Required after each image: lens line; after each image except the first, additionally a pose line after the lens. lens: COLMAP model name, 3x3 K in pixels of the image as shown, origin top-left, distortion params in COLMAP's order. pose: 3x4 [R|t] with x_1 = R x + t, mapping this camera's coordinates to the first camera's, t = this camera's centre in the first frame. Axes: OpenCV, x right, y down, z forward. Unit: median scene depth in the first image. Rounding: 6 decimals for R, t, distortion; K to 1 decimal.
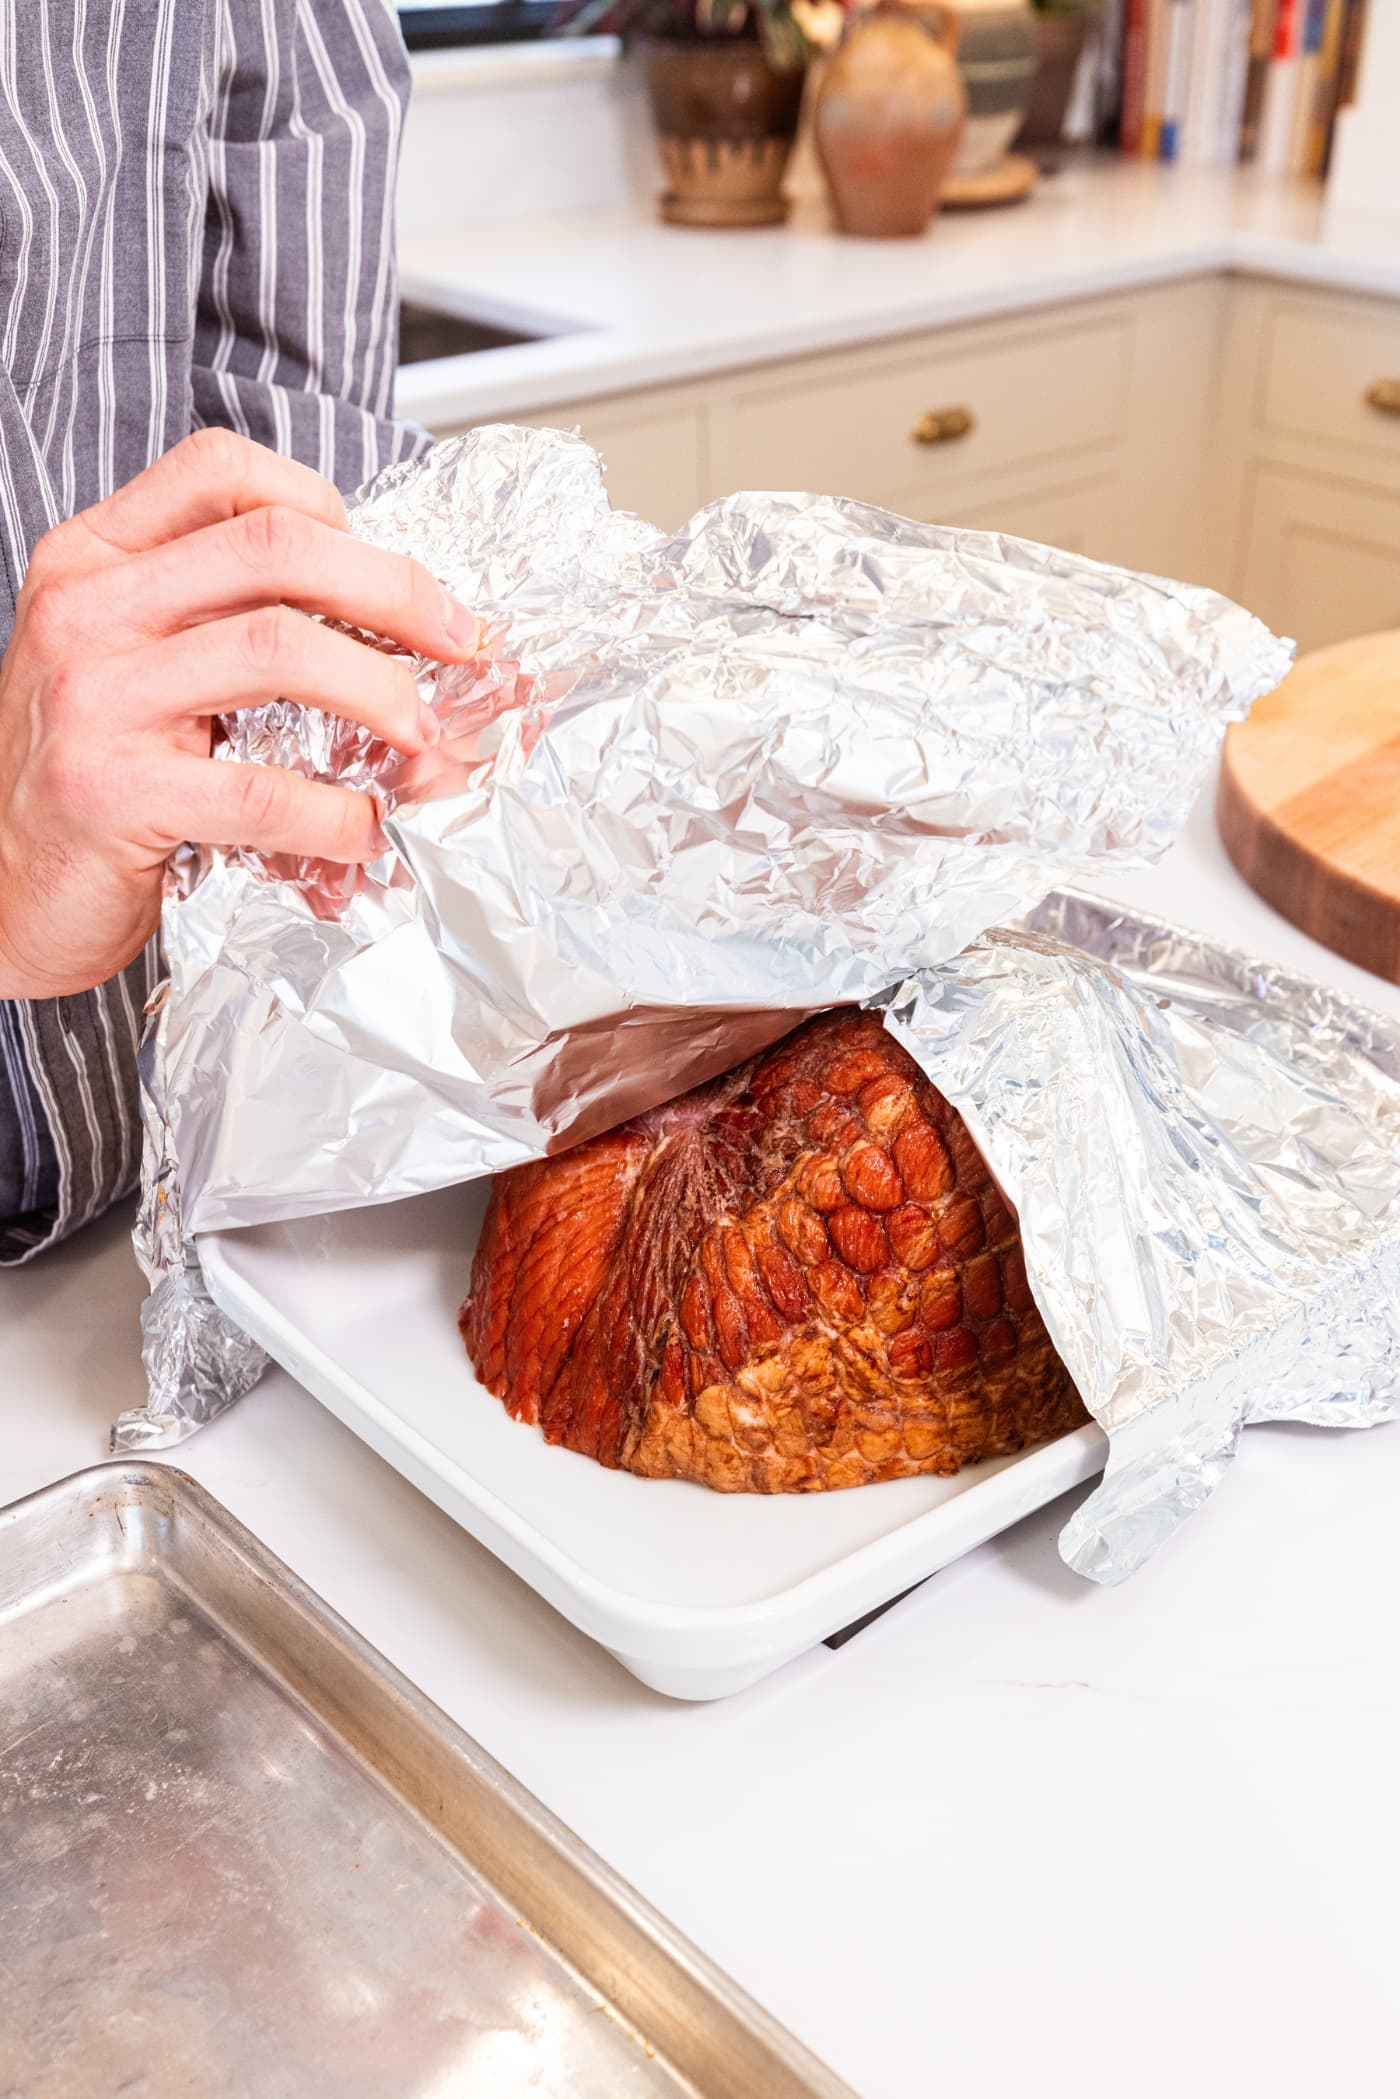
lens RADIAL K [[1920.7, 0, 700.0], [0, 1920.7, 1049.5], [0, 0, 1]] dist [0.131488, -0.003344]
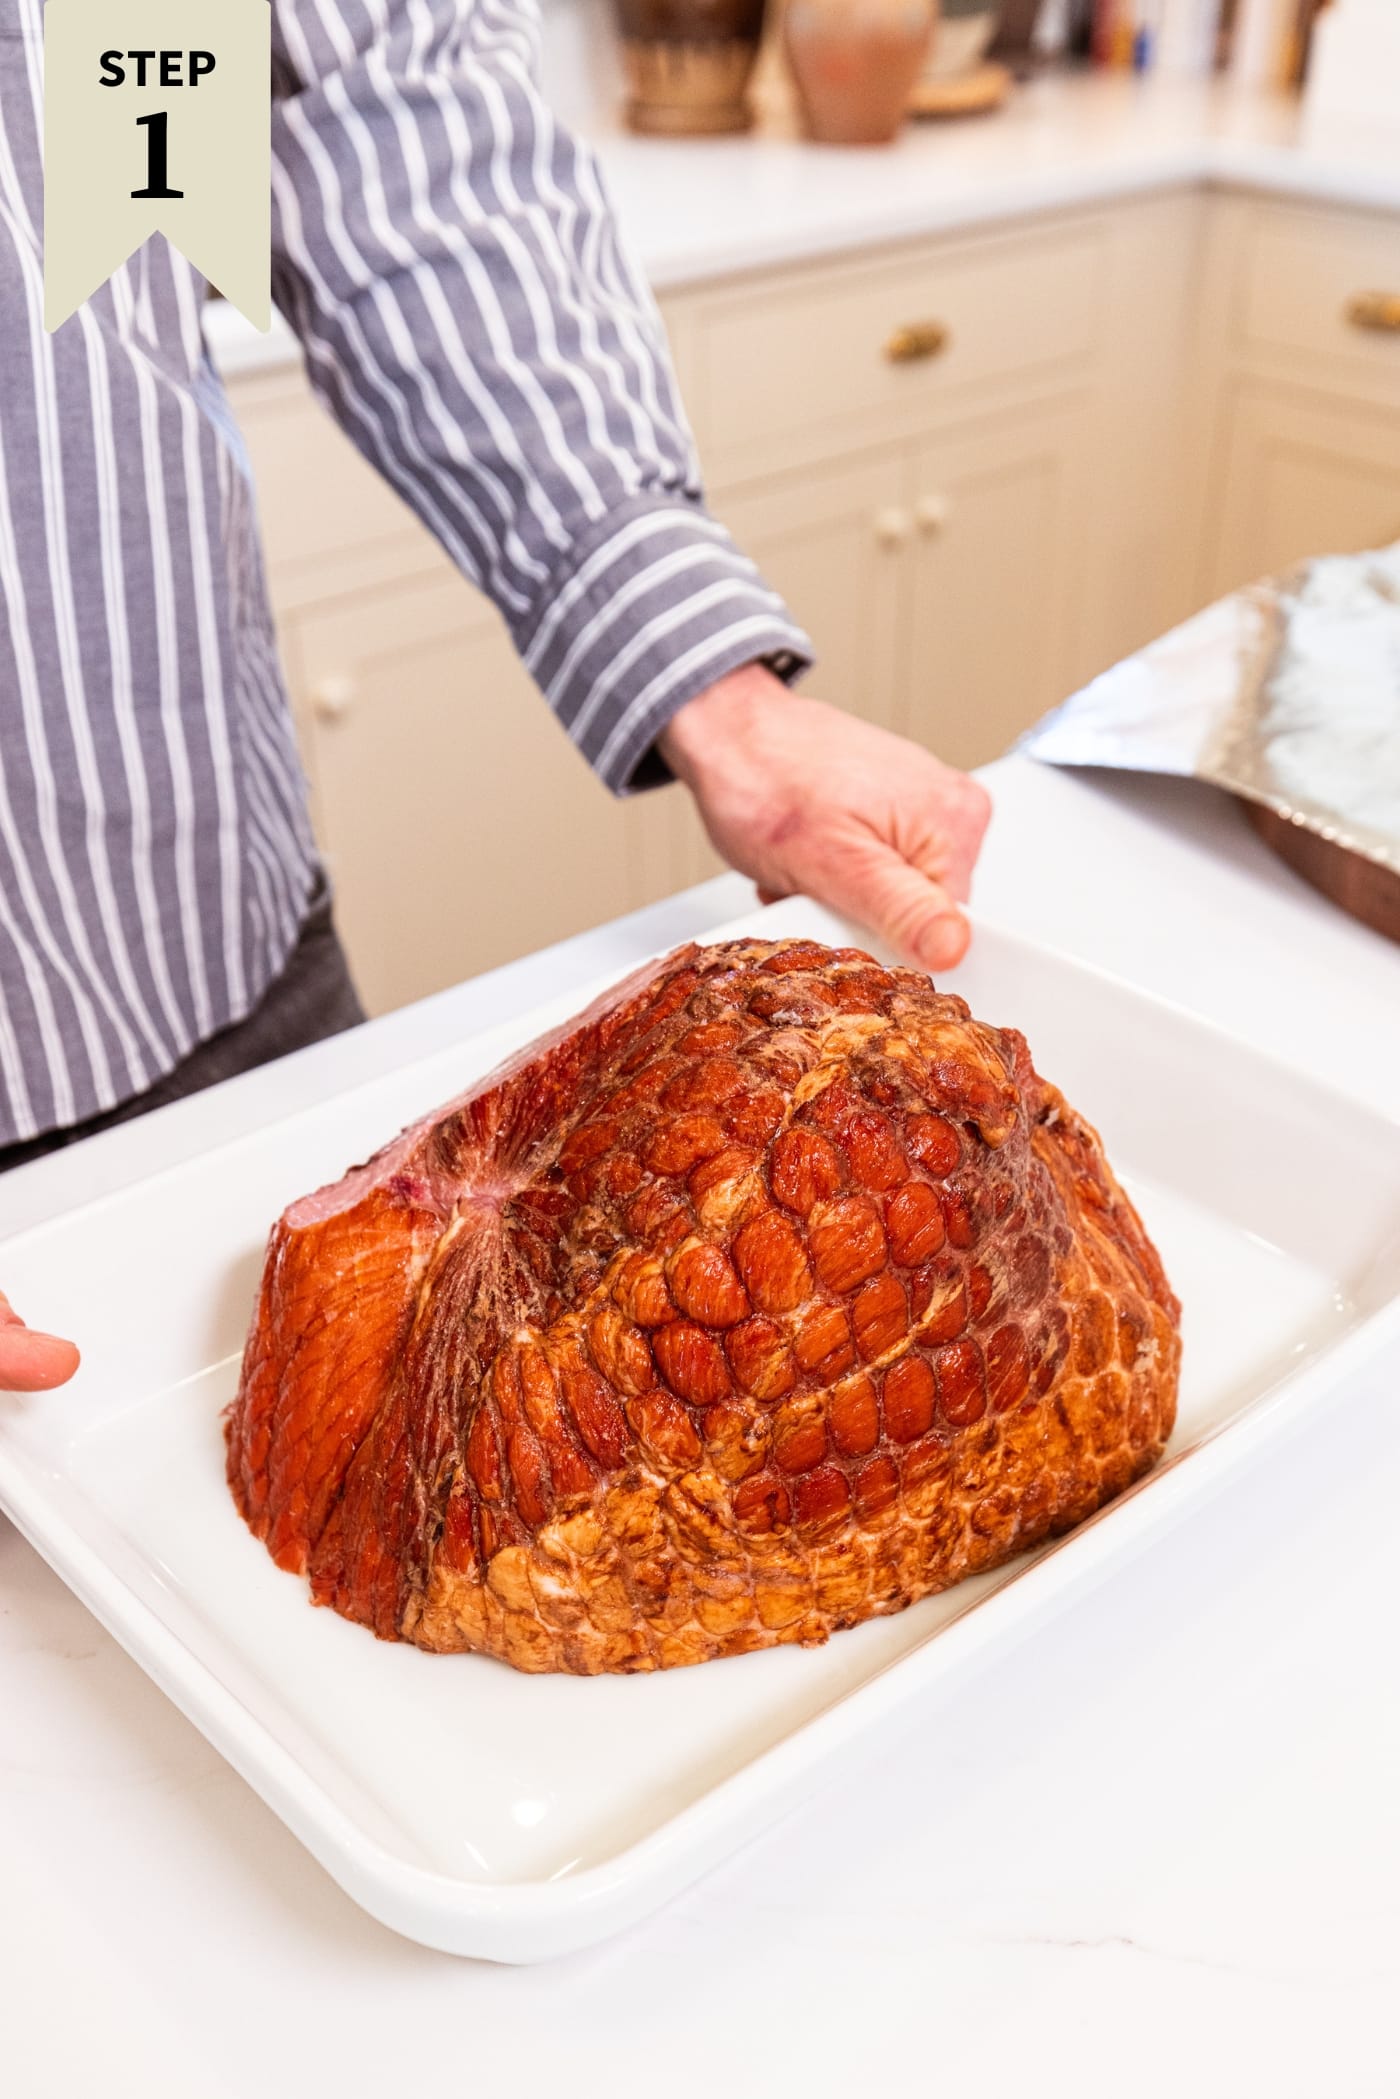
lens RADIAL K [[1920.7, 0, 700.0], [0, 1920.7, 1049.5], [0, 0, 1]] dist [0.131488, -0.003344]
pose [[0.999849, -0.007821, 0.015546, 0.072668], [0.007229, 0.999261, 0.037762, -0.055212], [-0.015830, -0.037644, 0.999166, 0.222262]]
